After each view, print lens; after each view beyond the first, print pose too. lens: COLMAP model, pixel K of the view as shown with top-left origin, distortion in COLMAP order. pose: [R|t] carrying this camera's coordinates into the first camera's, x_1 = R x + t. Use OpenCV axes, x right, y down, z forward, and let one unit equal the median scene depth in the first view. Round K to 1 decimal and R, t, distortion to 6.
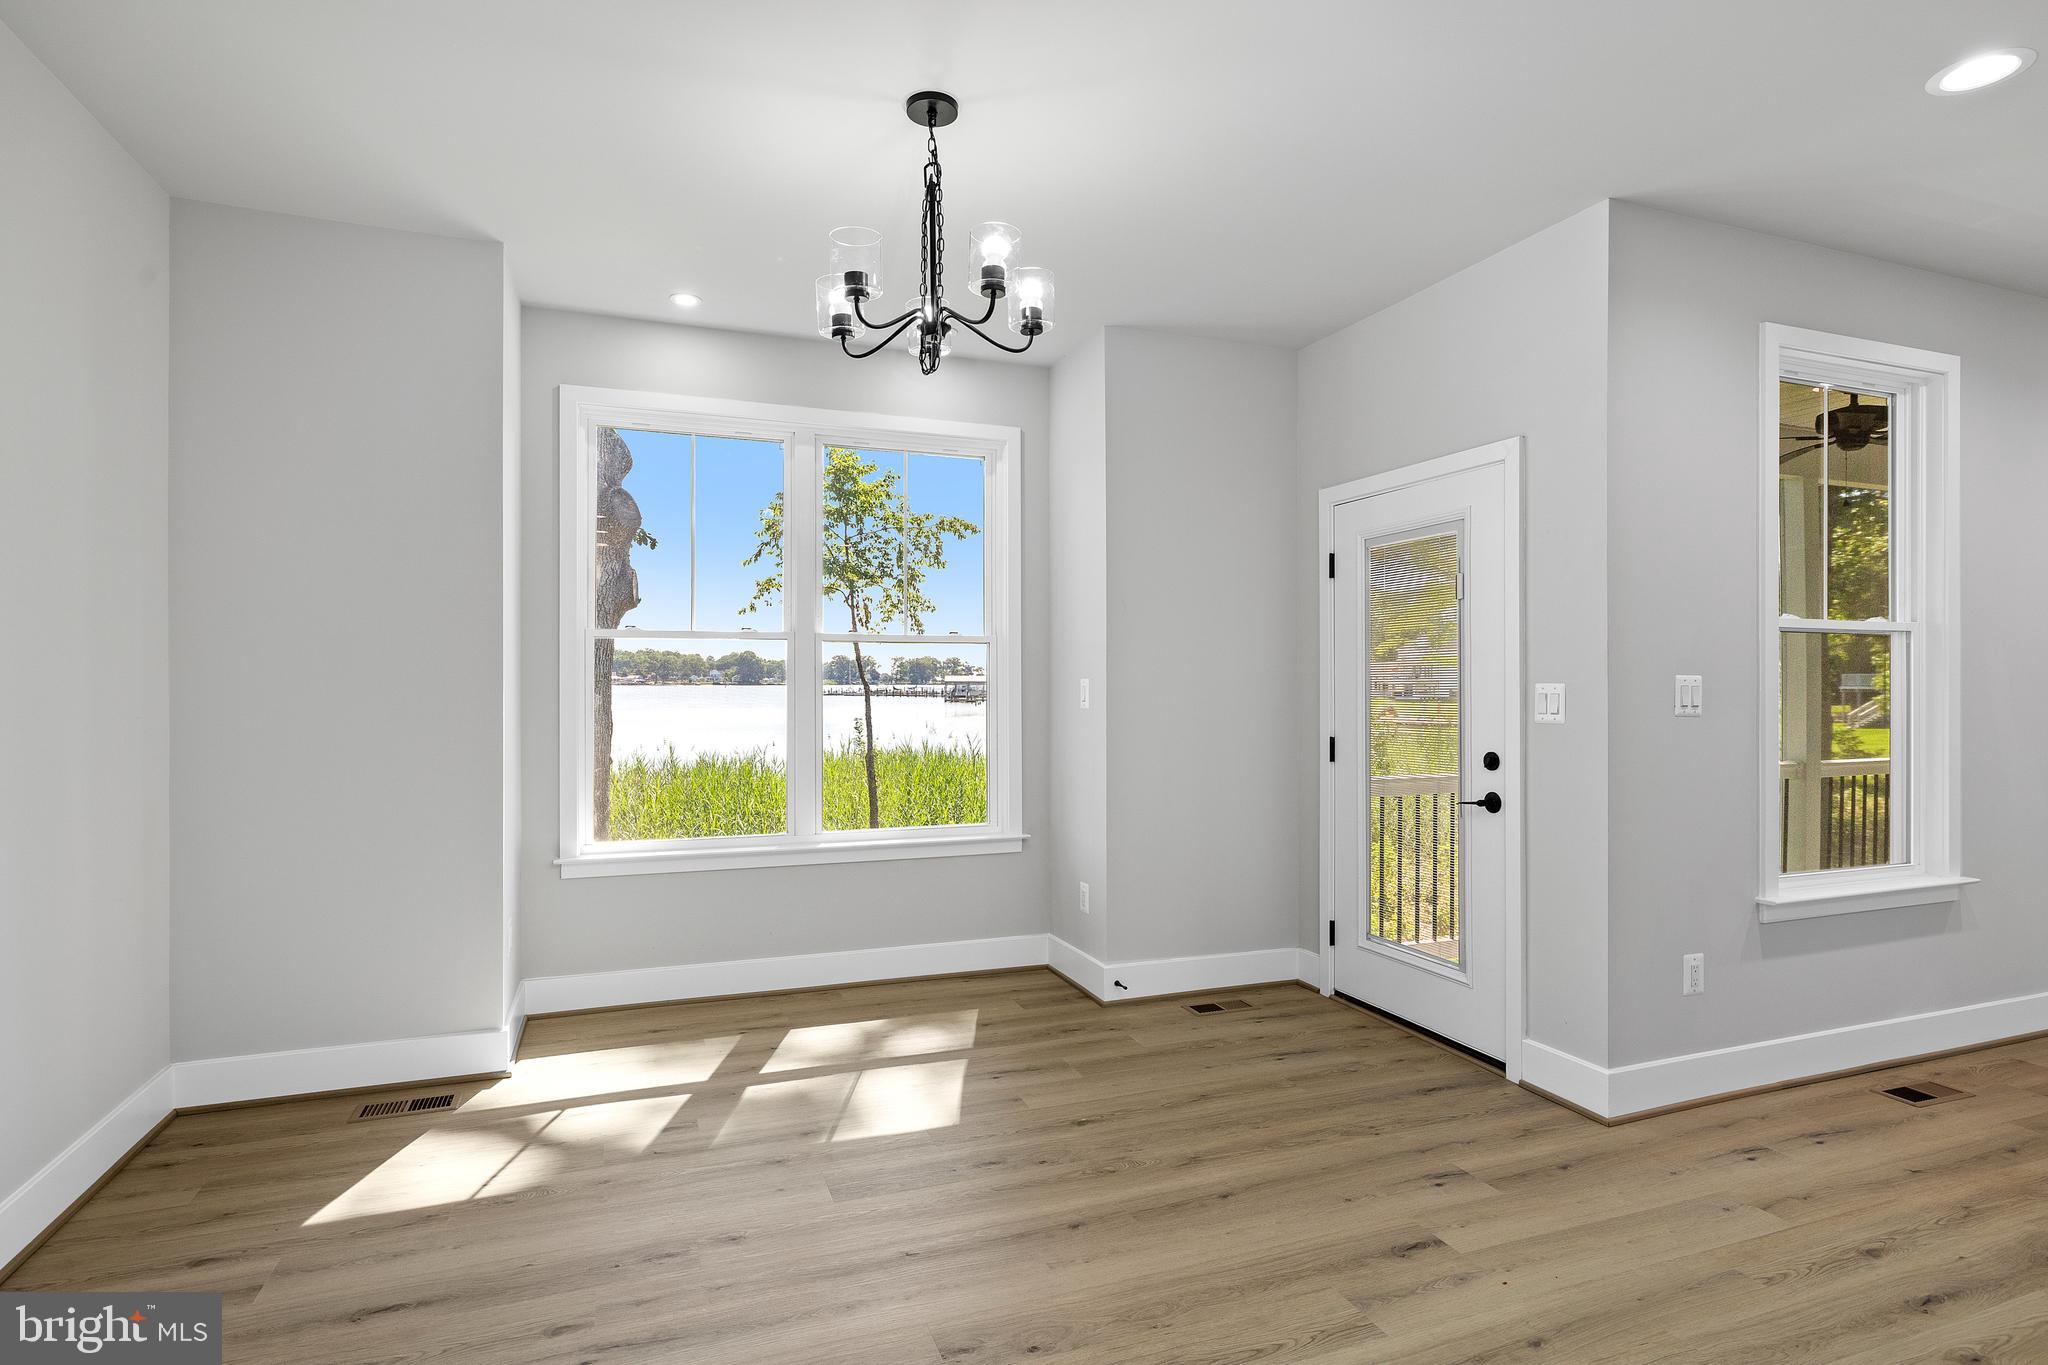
lens RADIAL K [[1023.4, 0, 1008.2], [0, 1023.4, 688.7], [0, 0, 1]] dist [-0.001892, 0.003633]
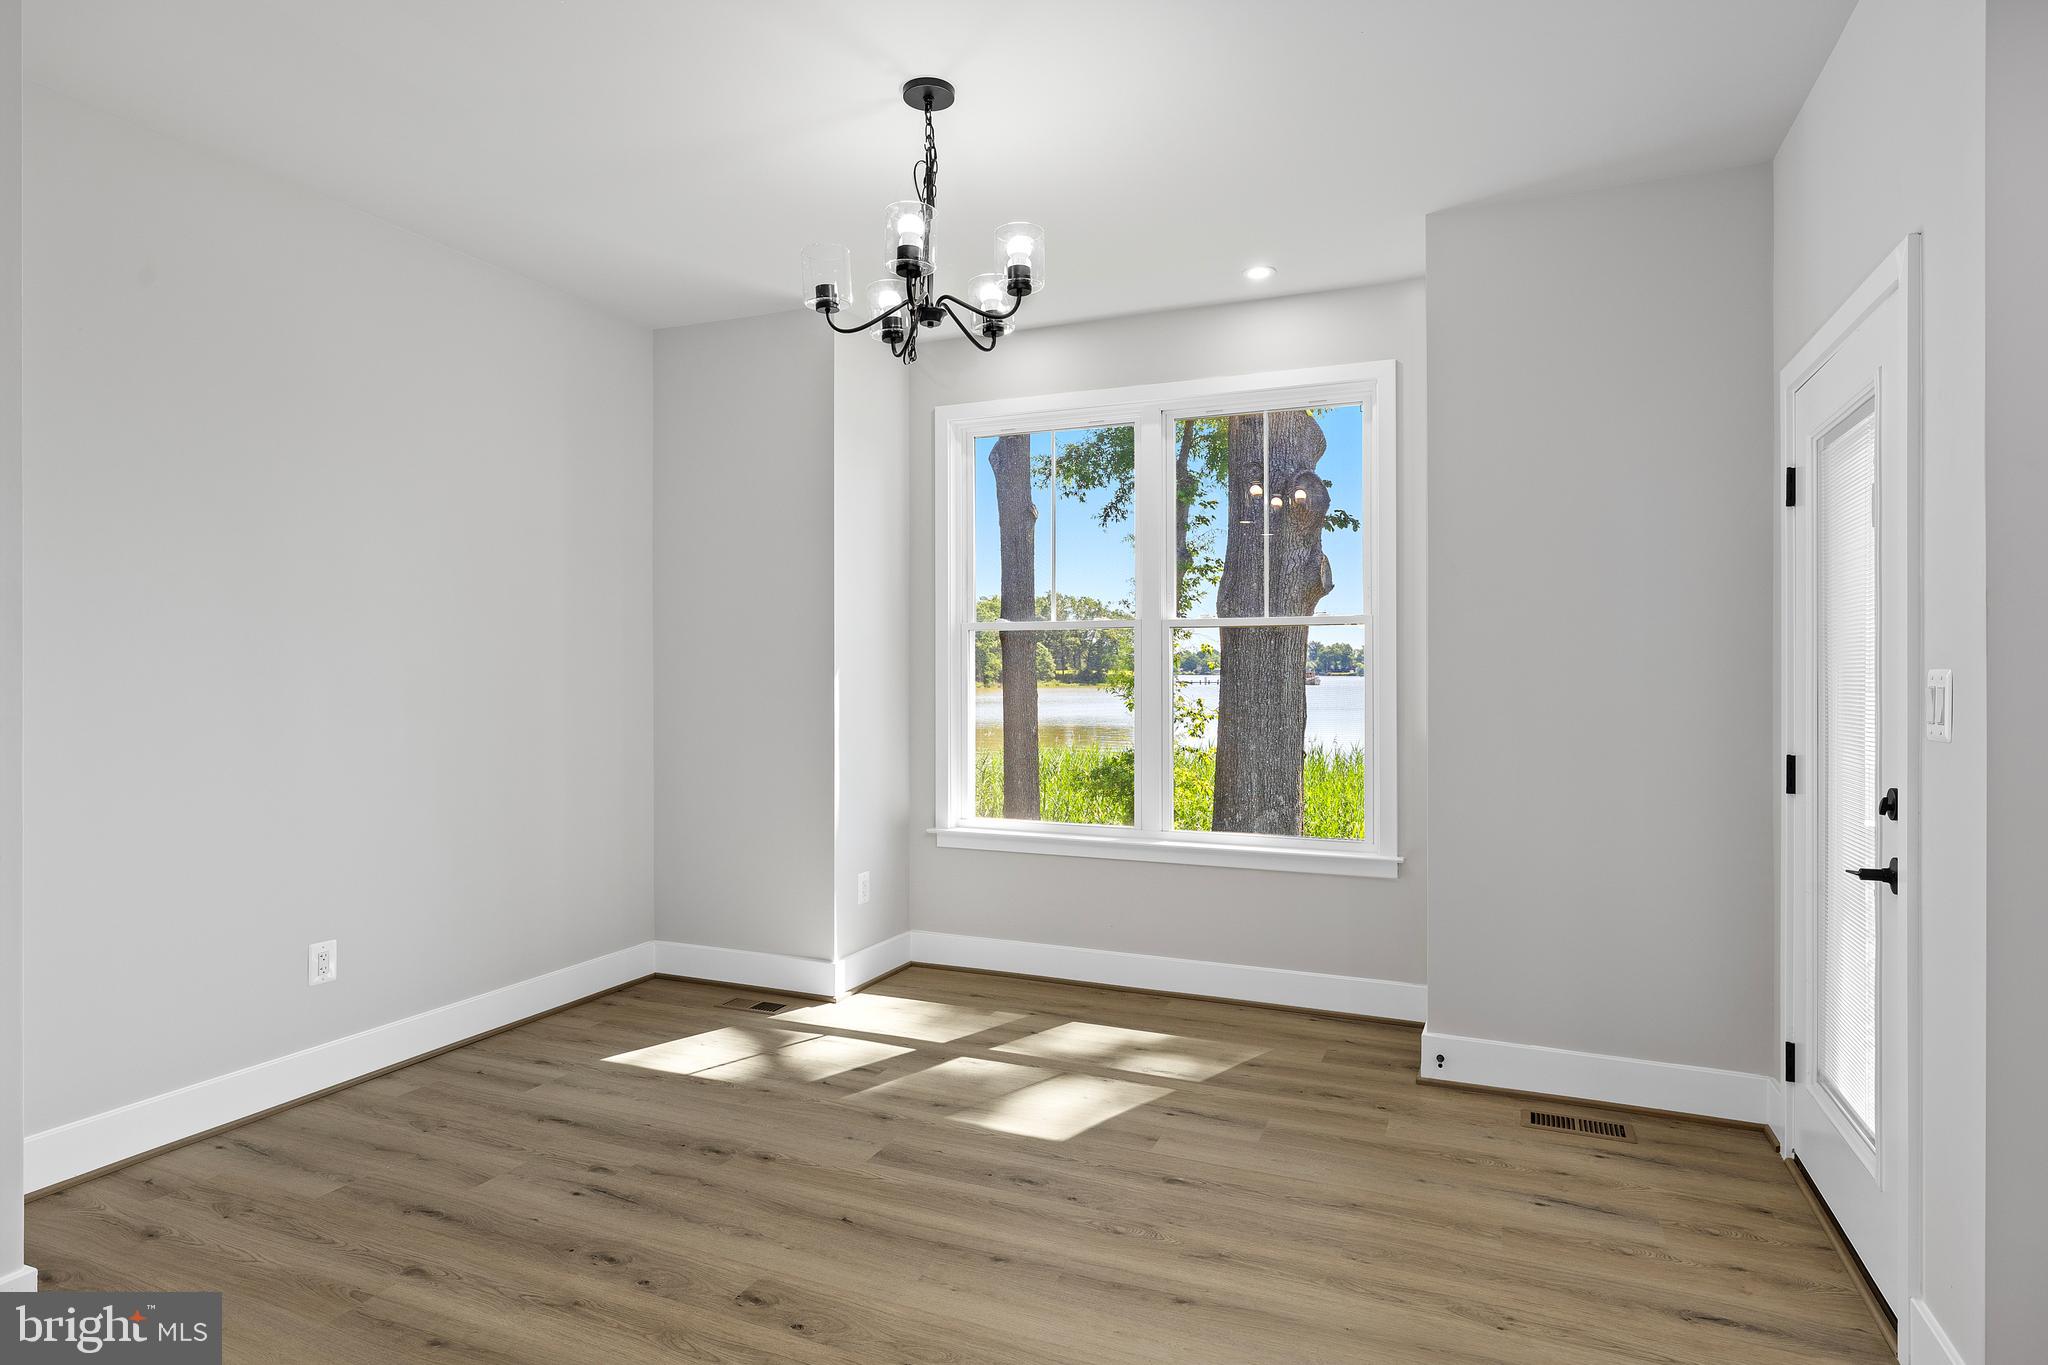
lens RADIAL K [[1111.3, 0, 1030.0], [0, 1111.3, 686.4], [0, 0, 1]] dist [0.000871, 0.001406]
pose [[0.726407, 0.006229, -0.687237, 0.457241], [-0.002415, 0.999976, 0.006511, 0.000754], [0.687261, -0.003070, 0.726404, 0.173014]]
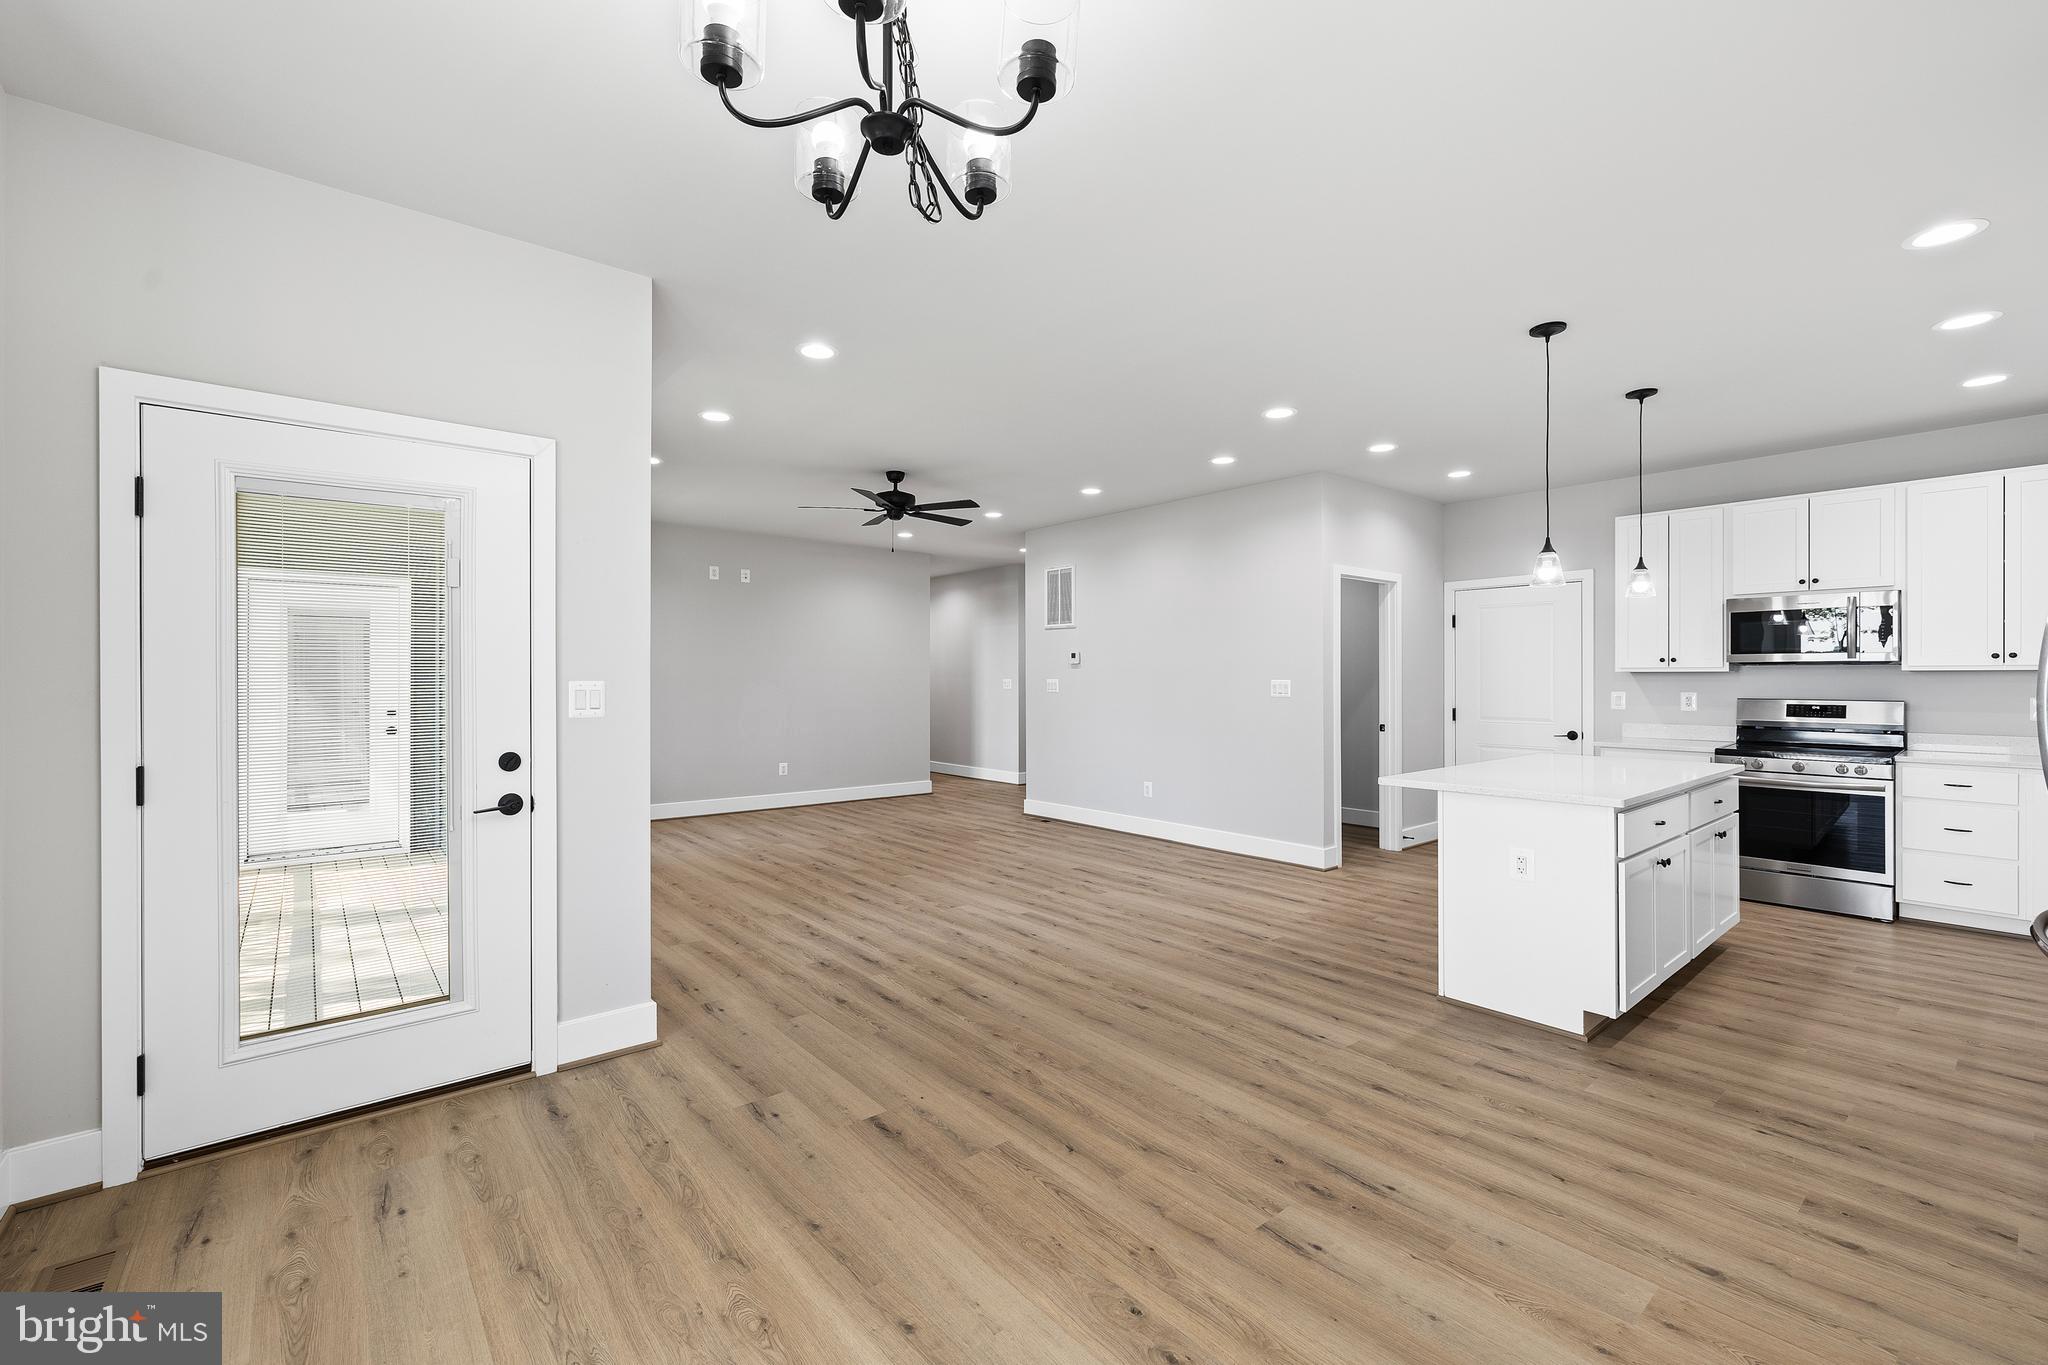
lens RADIAL K [[849.4, 0, 1014.8], [0, 849.4, 675.8], [0, 0, 1]] dist [-0.002253, -0.000059]
pose [[-0.327026, 0.002830, 0.945011, -0.367527], [0.005908, 0.999982, -0.000951, -0.005607], [-0.944997, 0.005272, -0.327037, 0.675329]]
